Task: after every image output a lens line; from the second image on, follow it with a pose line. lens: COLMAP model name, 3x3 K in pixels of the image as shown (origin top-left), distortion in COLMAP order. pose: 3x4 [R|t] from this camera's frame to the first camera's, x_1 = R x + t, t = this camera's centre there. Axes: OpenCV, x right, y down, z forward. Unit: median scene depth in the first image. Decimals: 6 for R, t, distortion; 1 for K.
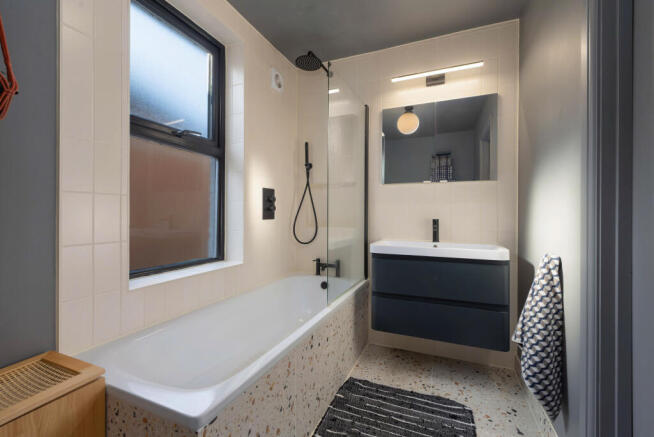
lens RADIAL K [[282.5, 0, 327.1], [0, 282.5, 215.5], [0, 0, 1]] dist [-0.001413, 0.000140]
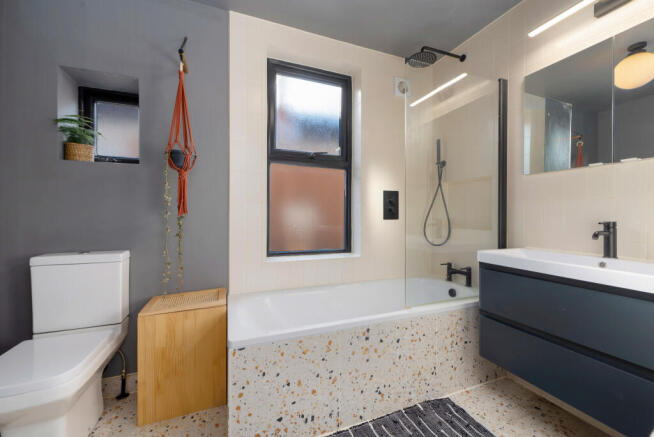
lens RADIAL K [[264.6, 0, 327.1], [0, 264.6, 218.2], [0, 0, 1]] dist [0.000823, -0.000213]
pose [[0.695941, 0.005417, -0.718078, 0.368988], [-0.002795, 0.999984, 0.004835, 0.003658], [0.718093, -0.001358, 0.695946, 0.131194]]
